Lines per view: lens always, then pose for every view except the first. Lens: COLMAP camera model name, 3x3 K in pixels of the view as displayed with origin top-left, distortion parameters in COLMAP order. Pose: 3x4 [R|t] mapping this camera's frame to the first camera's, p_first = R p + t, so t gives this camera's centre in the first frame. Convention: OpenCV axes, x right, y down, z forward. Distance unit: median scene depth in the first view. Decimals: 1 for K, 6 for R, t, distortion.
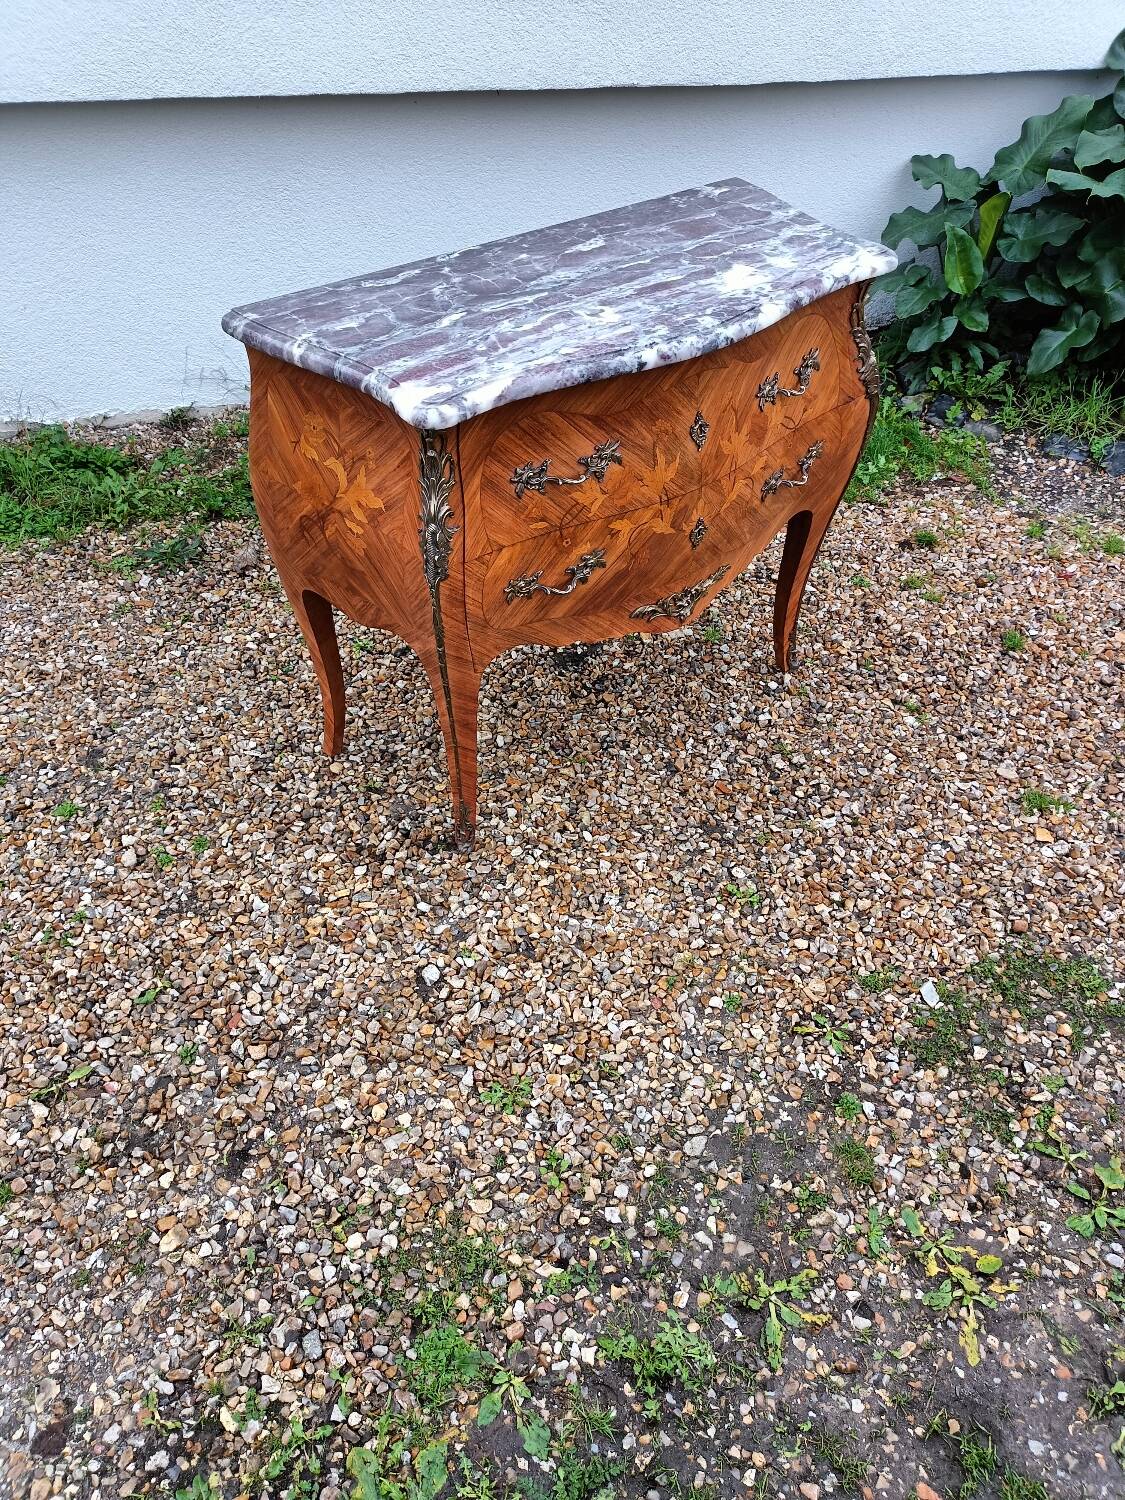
lens RADIAL K [[1111.2, 0, 564.0], [0, 1111.2, 743.4], [0, 0, 1]] dist [0.083207, -0.002876]
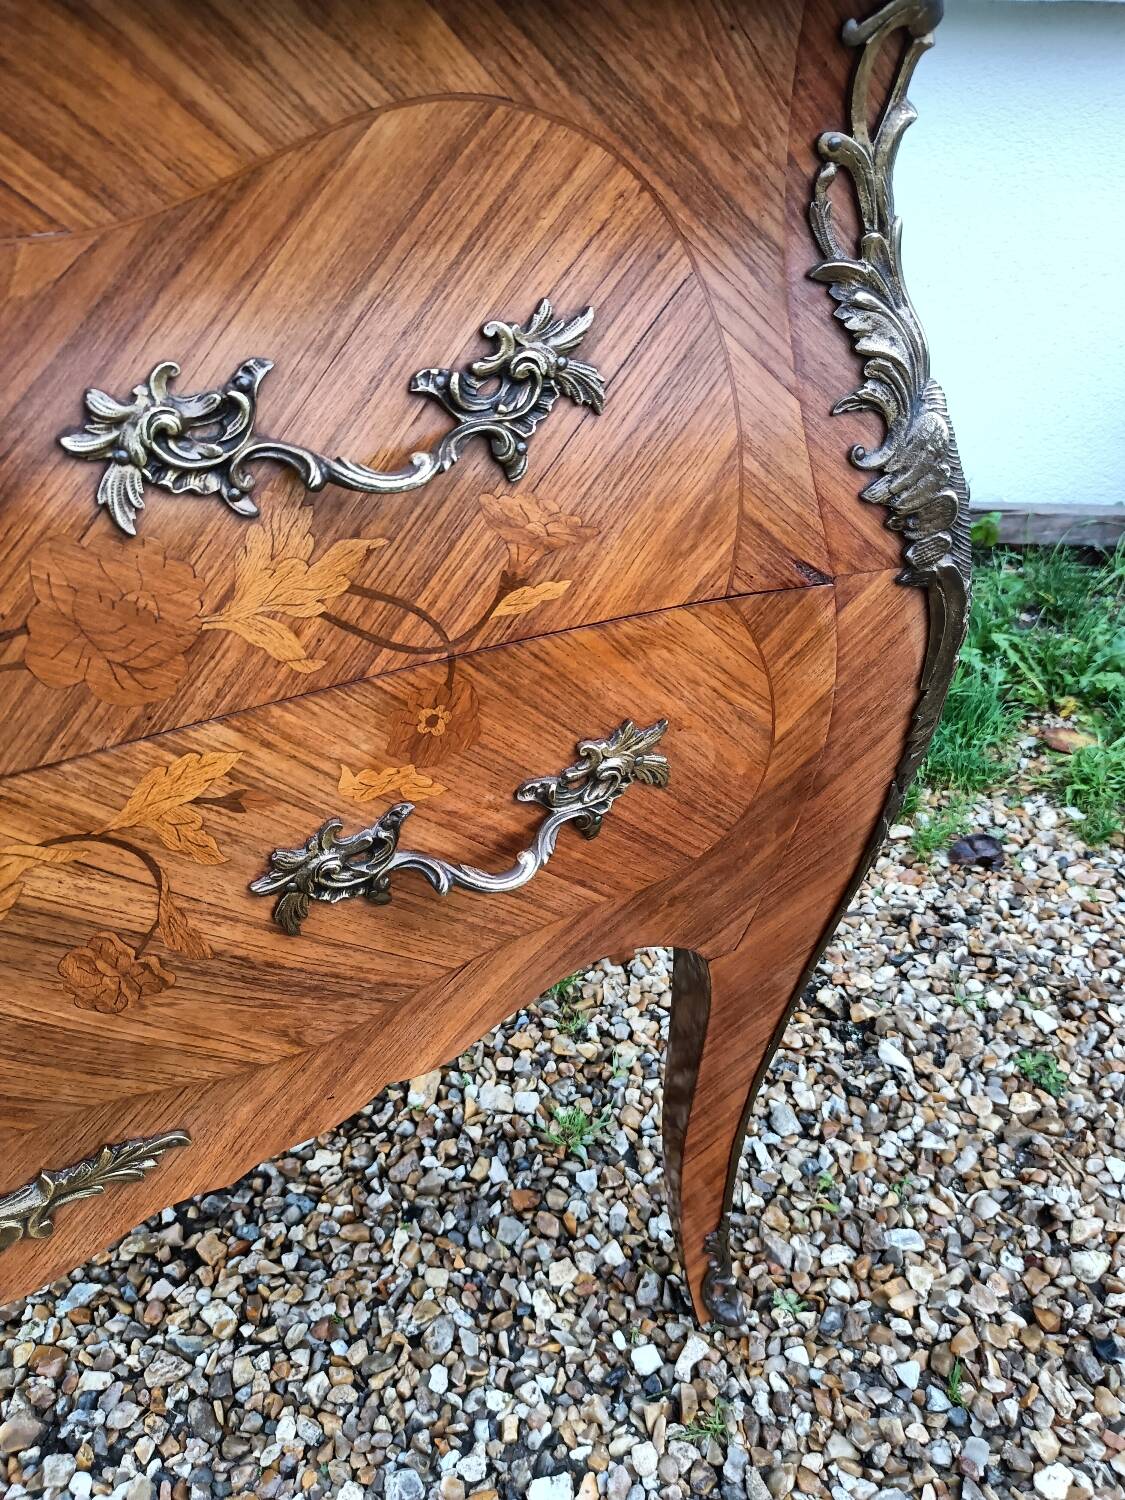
lens RADIAL K [[1132.1, 0, 562.5], [0, 1132.1, 750.0], [0, 0, 1]] dist [0.016675, -0.013672]
pose [[0.931139, 0.196669, -0.307085, 0.263921], [-0.236939, 0.966414, -0.099515, -0.217716], [0.277200, 0.165423, 0.946465, 0.710702]]
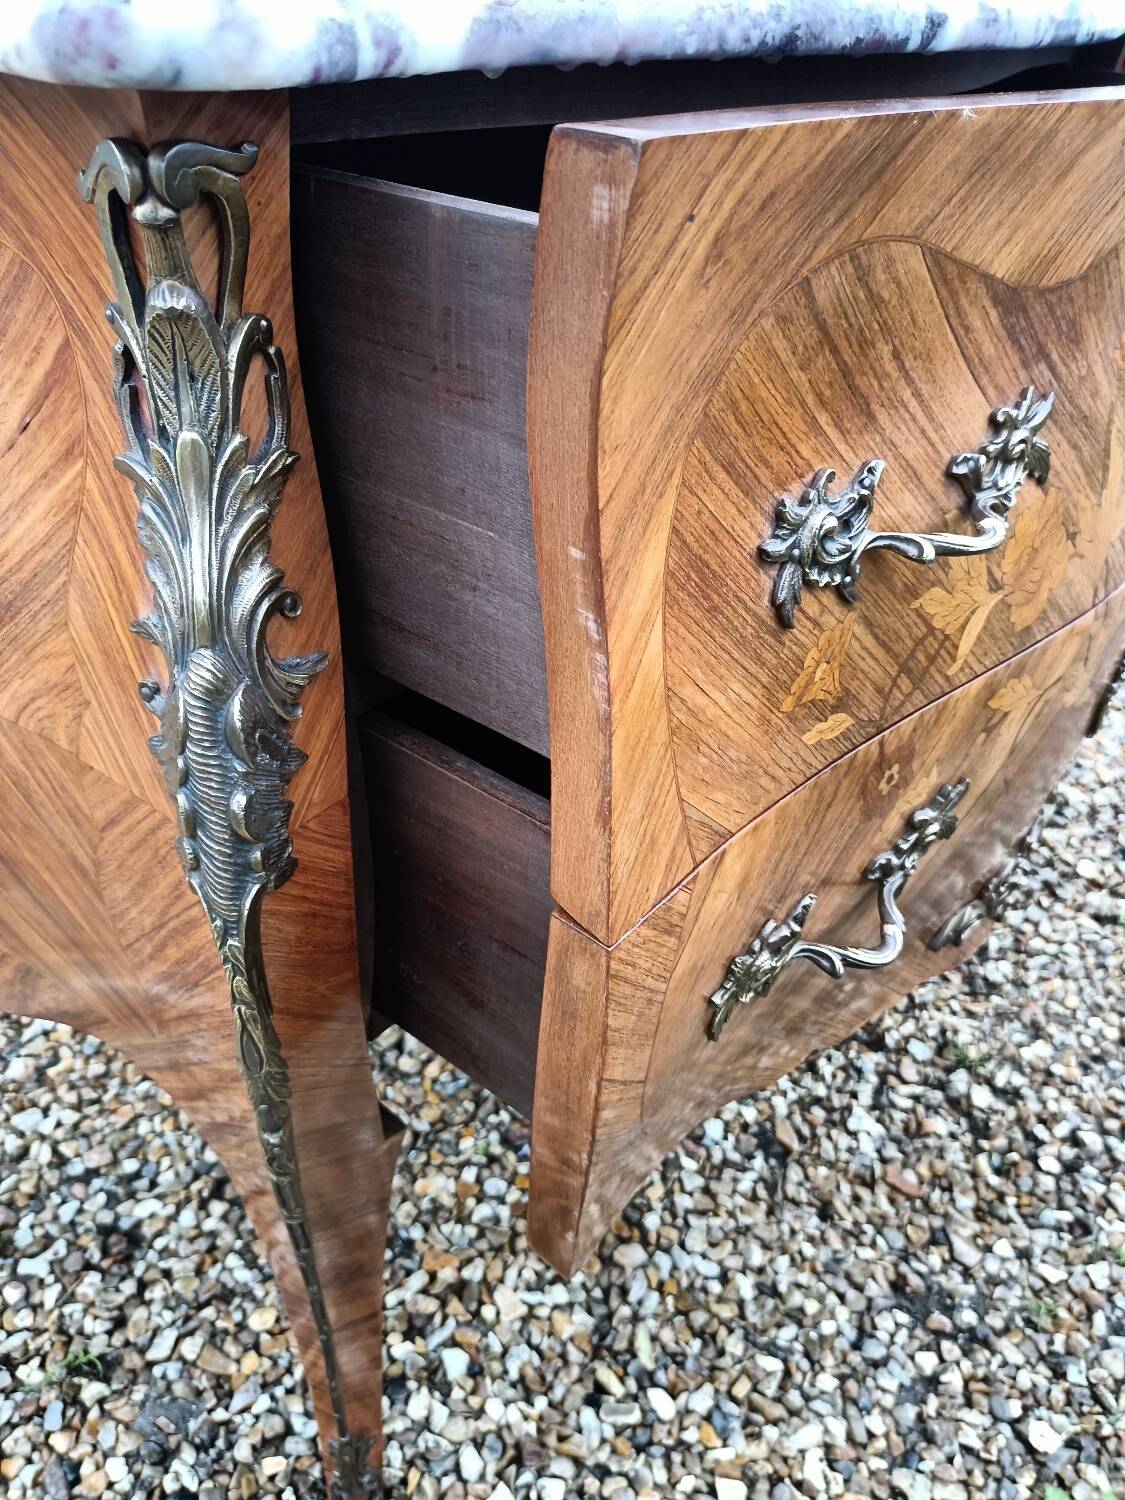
lens RADIAL K [[1128.2, 0, 561.9], [0, 1128.2, 748.3], [0, 0, 1]] dist [0.010266, -0.011460]
pose [[0.970644, -0.109428, 0.214184, -0.072272], [0.134956, 0.984904, -0.108405, -0.105230], [-0.199089, 0.134128, 0.970759, 0.563156]]
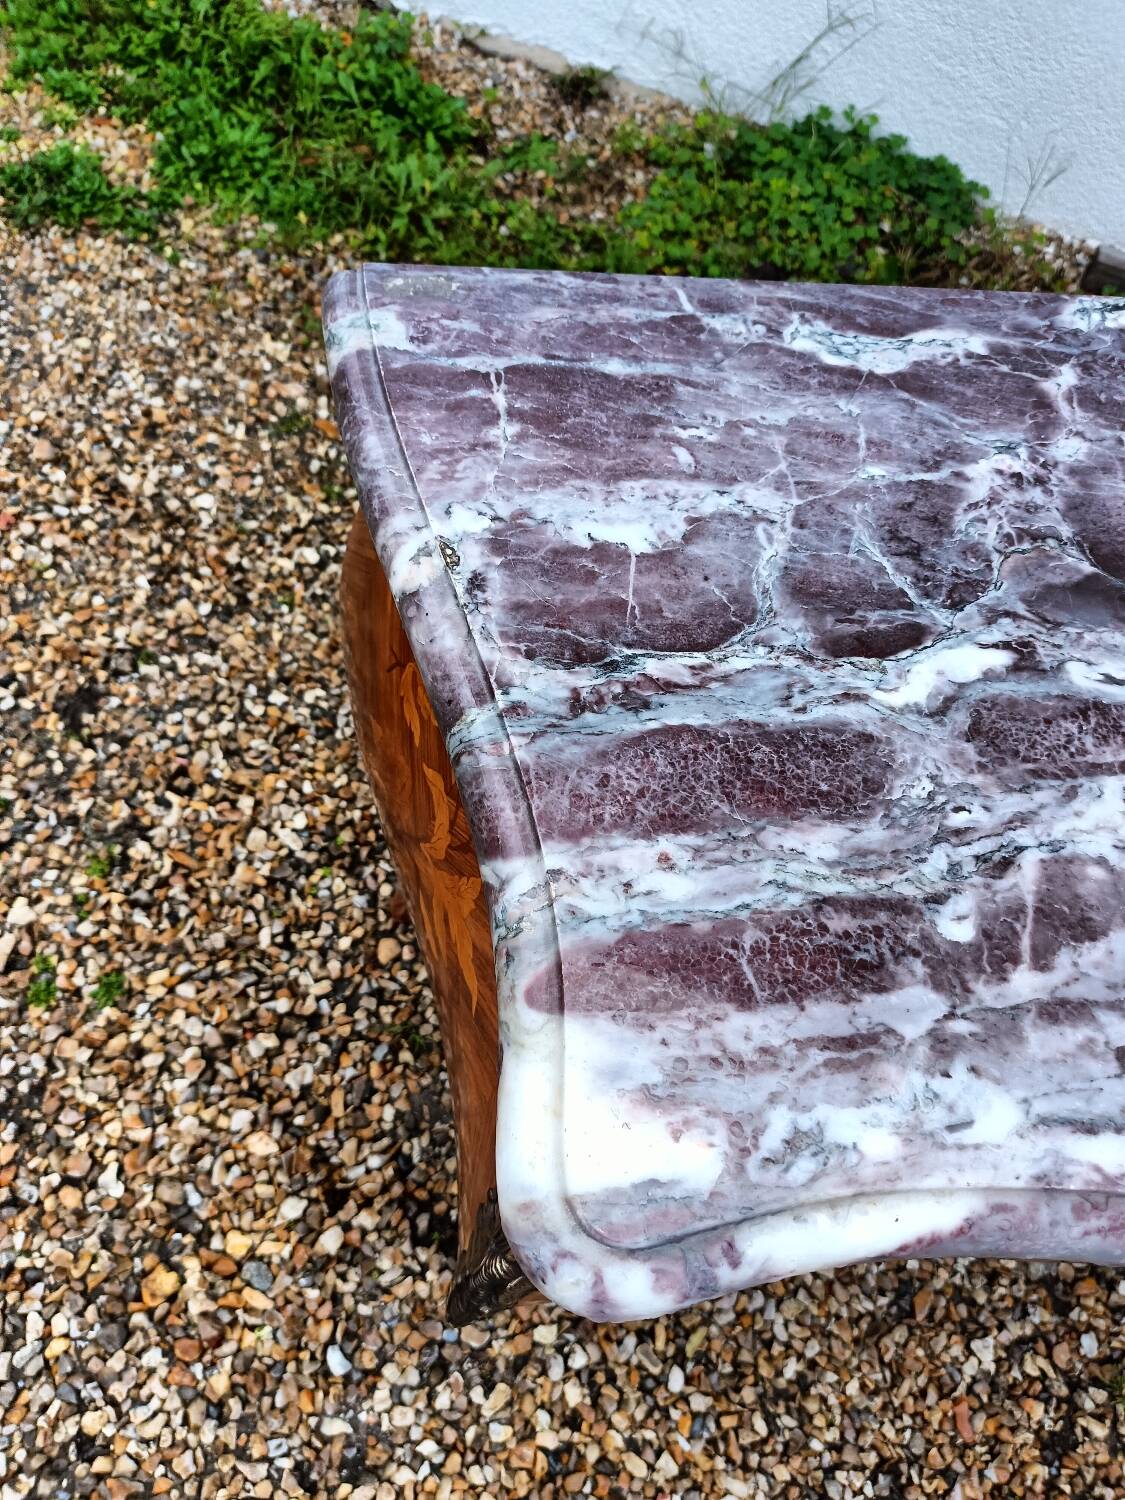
lens RADIAL K [[1125.0, 0, 567.3], [0, 1125.0, 753.0], [0, 0, 1]] dist [0.032270, -0.022399]
pose [[0.828974, 0.541042, -0.141688, -0.104016], [-0.465254, 0.807697, 0.362167, -0.320840], [0.310388, -0.234306, 0.921282, 0.535505]]
